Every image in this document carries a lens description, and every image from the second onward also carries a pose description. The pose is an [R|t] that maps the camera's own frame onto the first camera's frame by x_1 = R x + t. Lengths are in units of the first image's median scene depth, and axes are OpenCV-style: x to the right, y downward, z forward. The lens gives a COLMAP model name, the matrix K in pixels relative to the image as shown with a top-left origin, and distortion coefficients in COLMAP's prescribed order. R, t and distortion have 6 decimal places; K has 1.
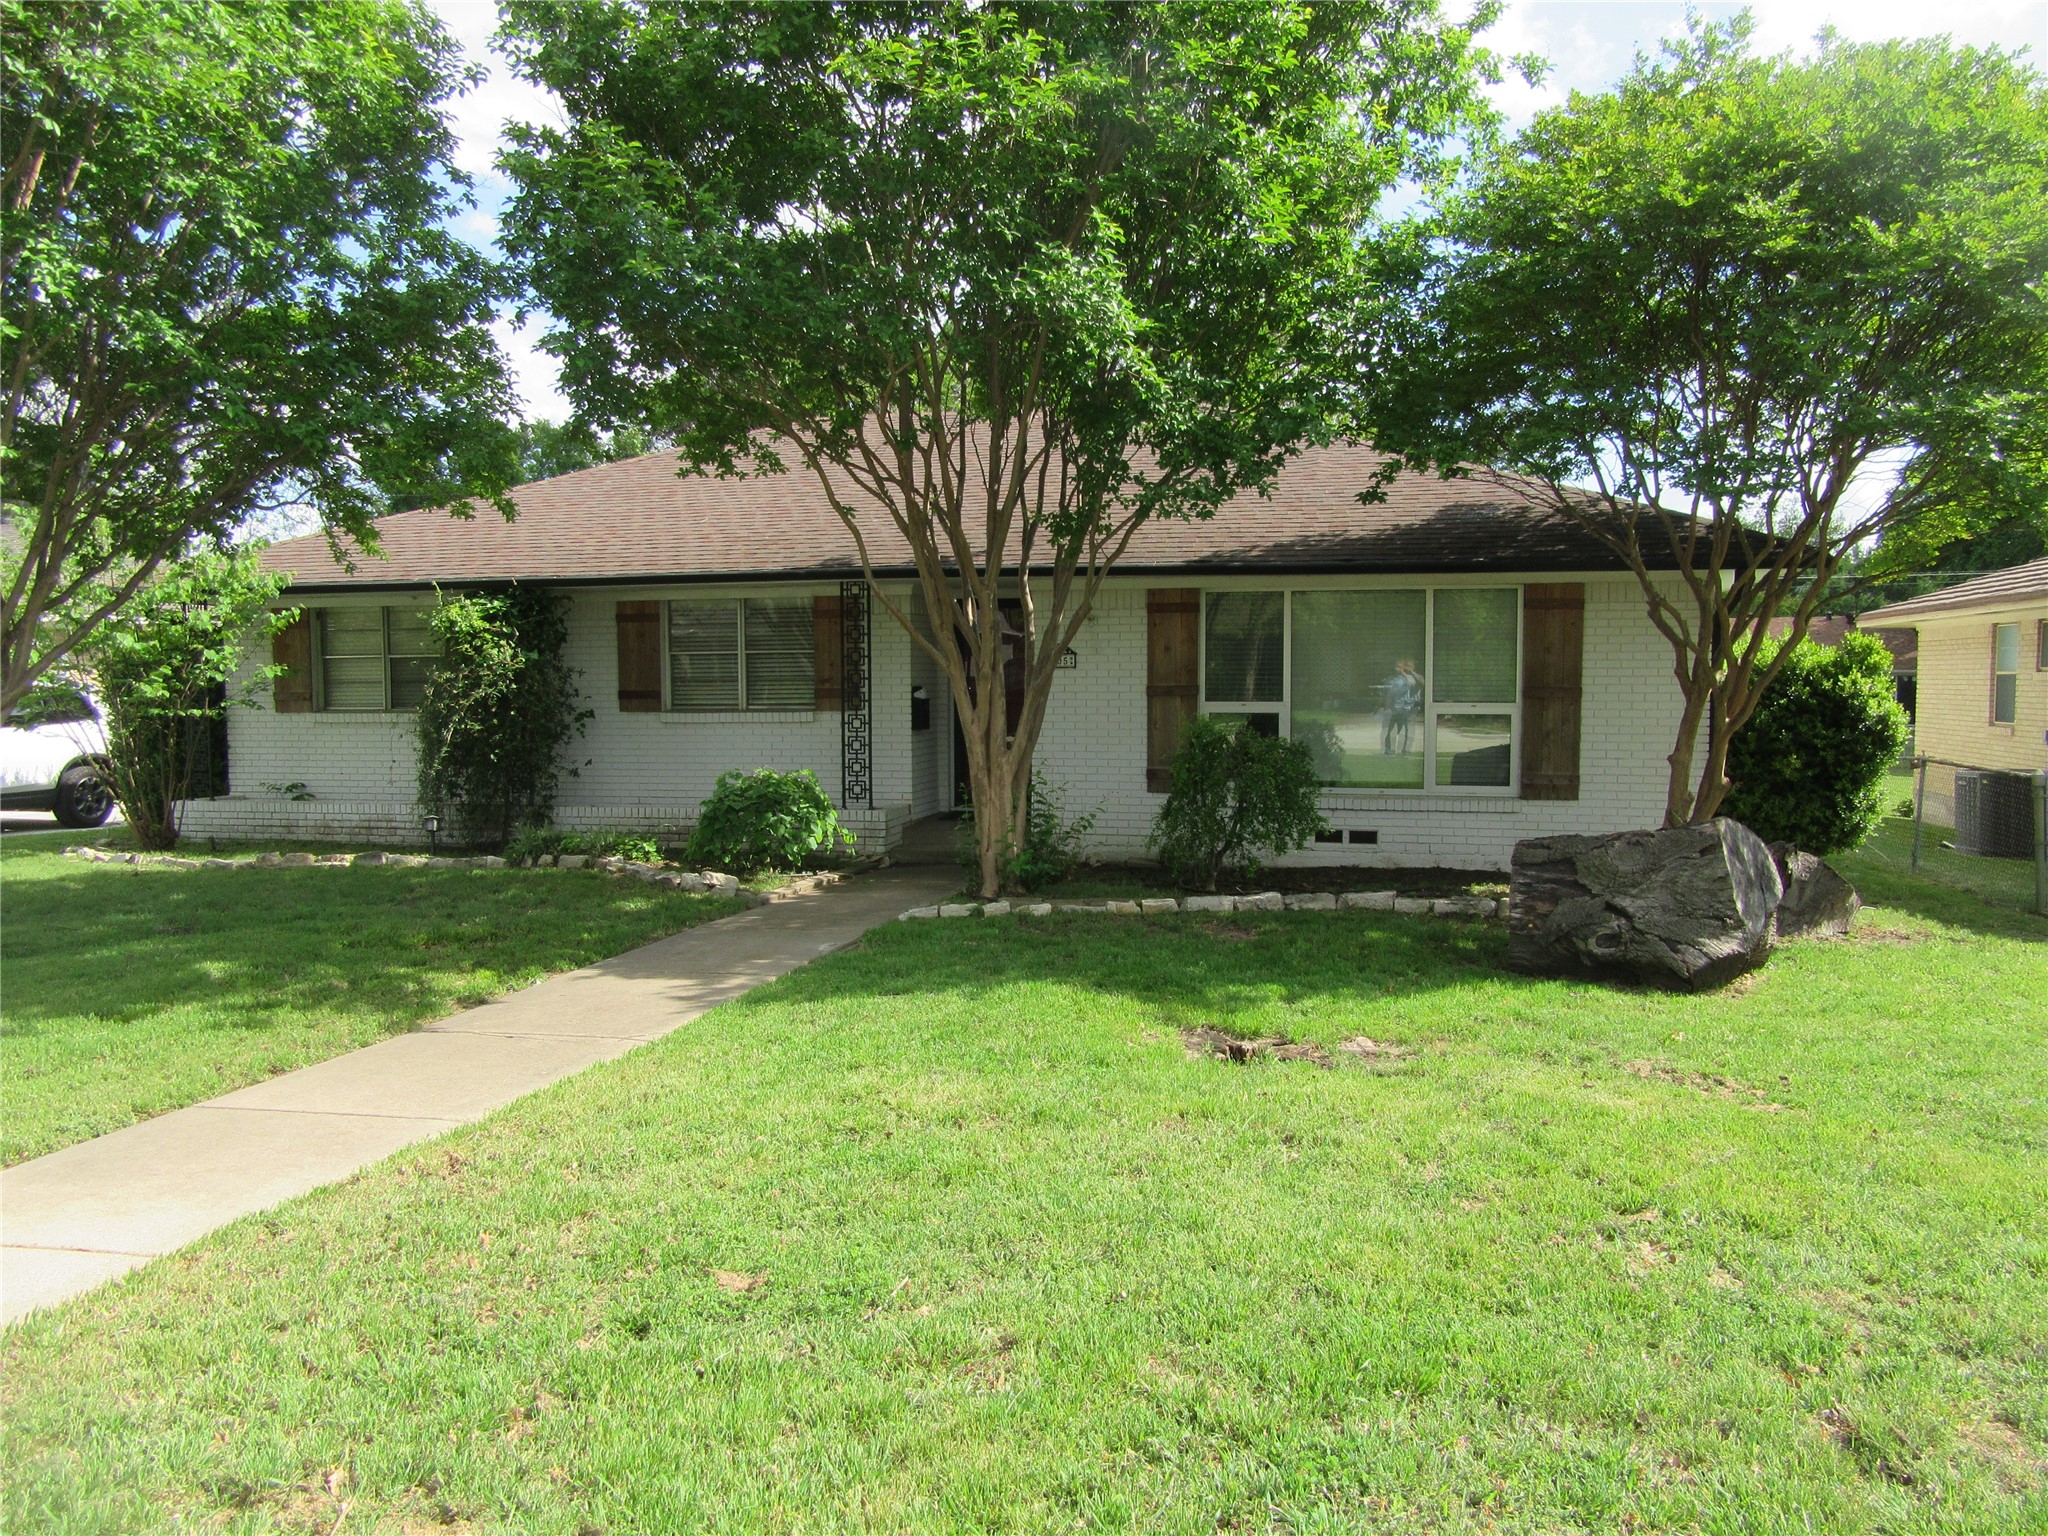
lens RADIAL K [[1518.2, 0, 1024.0], [0, 1518.2, 768.0], [0, 0, 1]] dist [-0.024101, 0.029639]
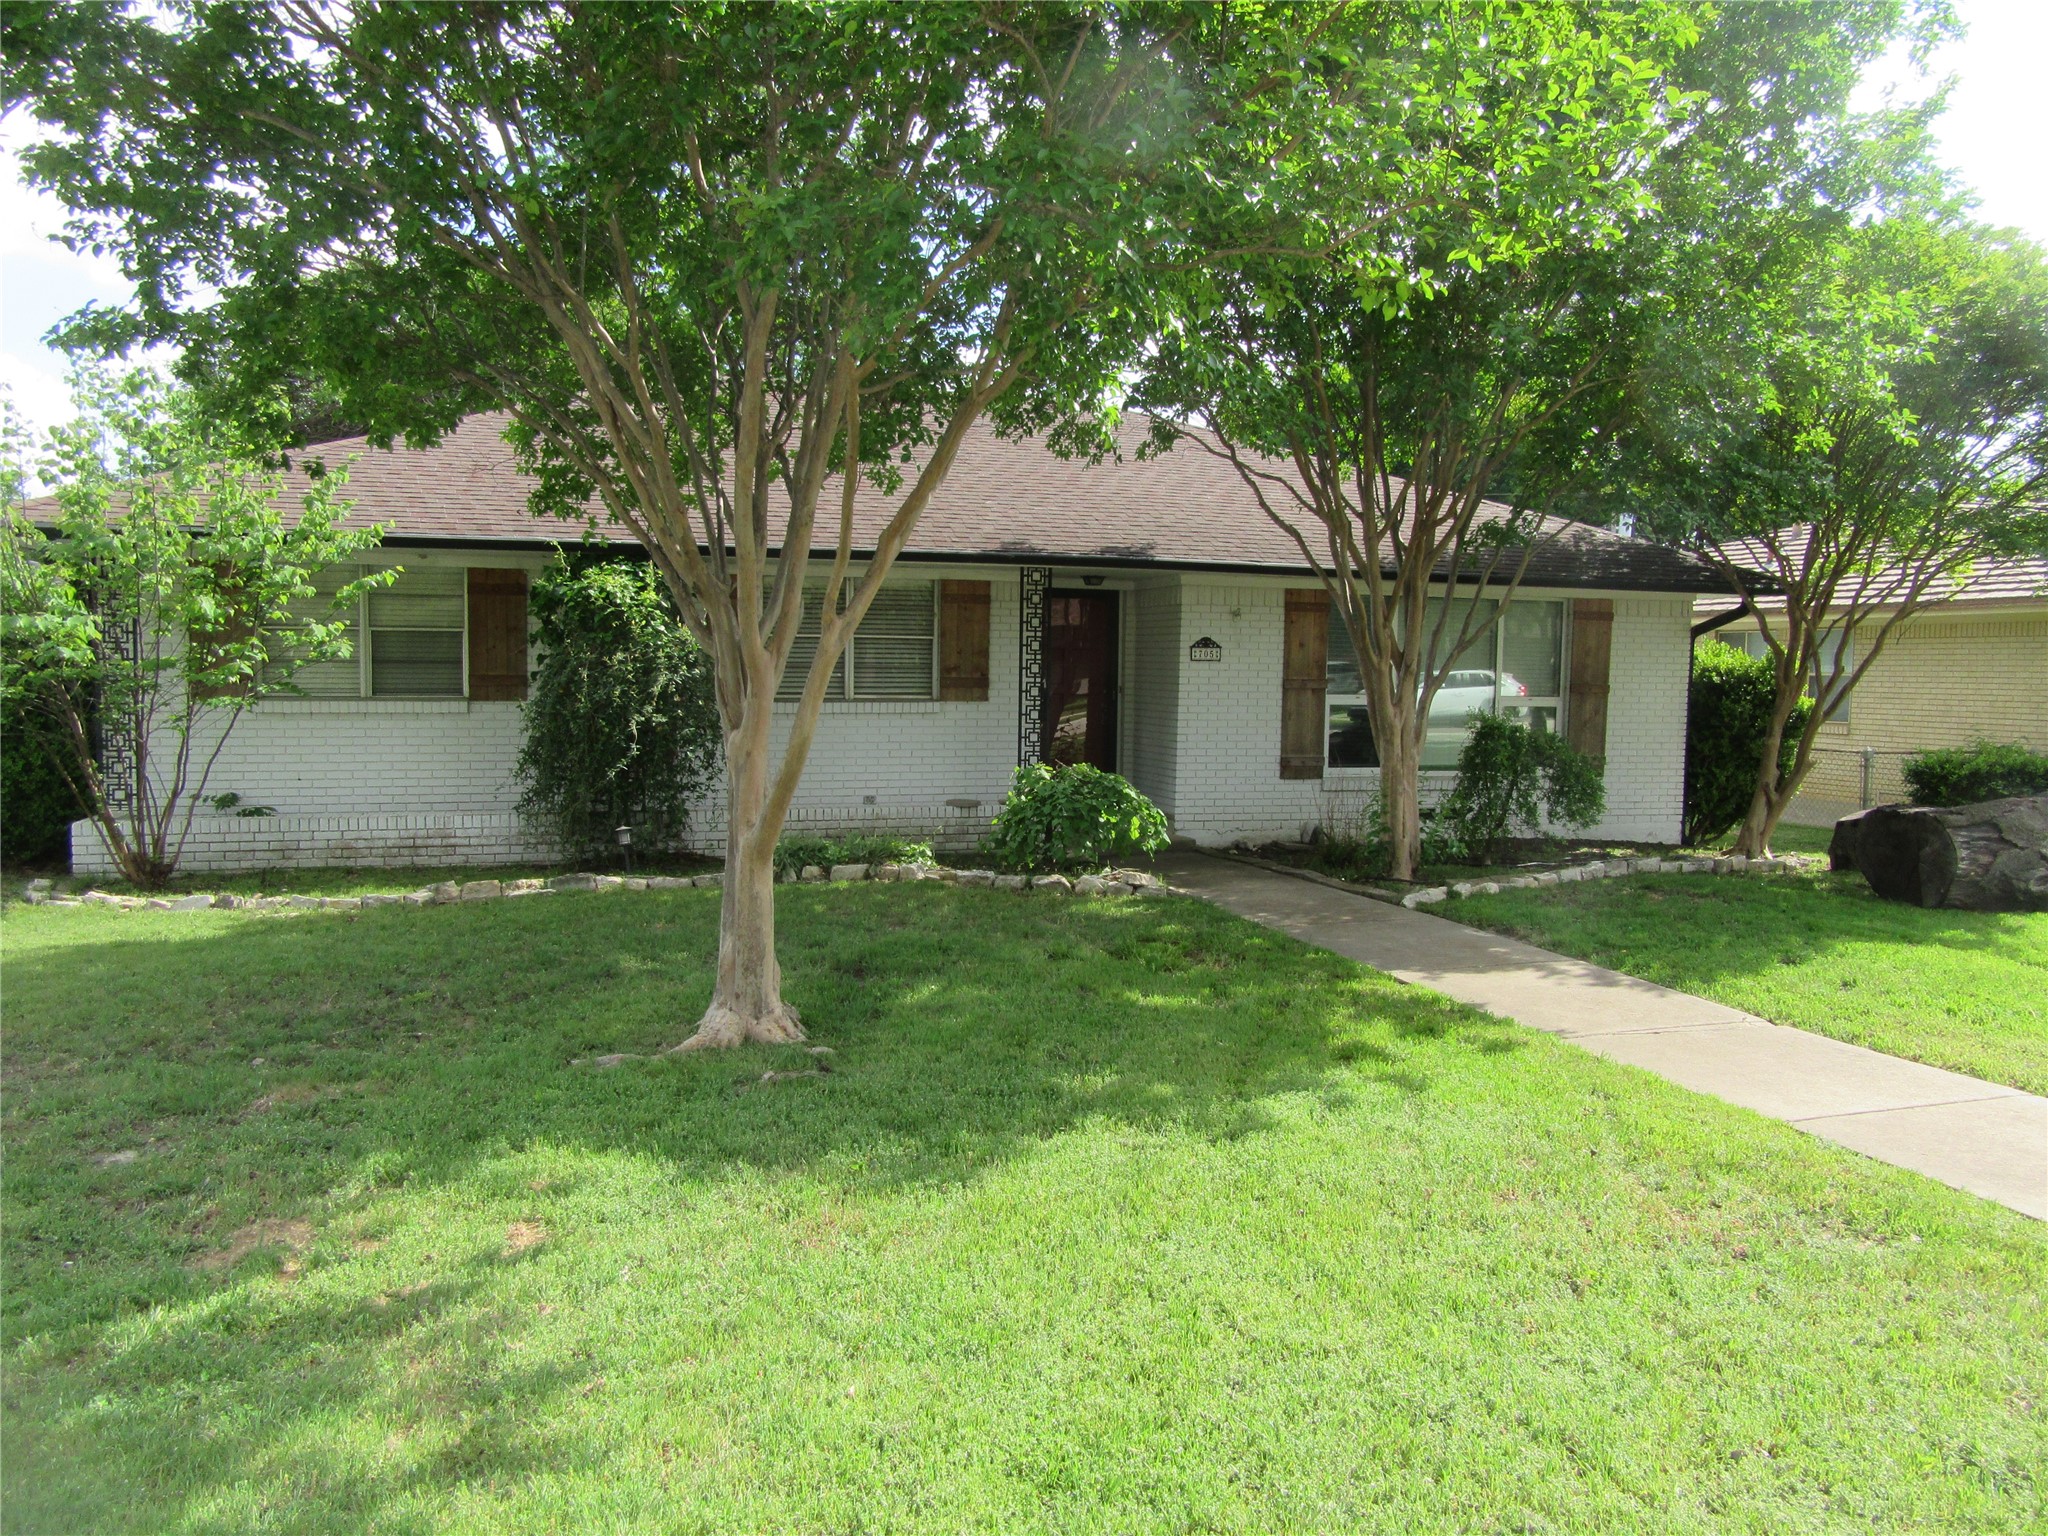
lens RADIAL K [[1518.2, 0, 1024.0], [0, 1518.2, 768.0], [0, 0, 1]] dist [-0.024101, 0.029639]
pose [[0.854509, -0.019313, 0.519077, -0.627320], [0.015349, 0.999811, 0.011930, -0.007363], [-0.519209, -0.002227, 0.854644, 0.183559]]
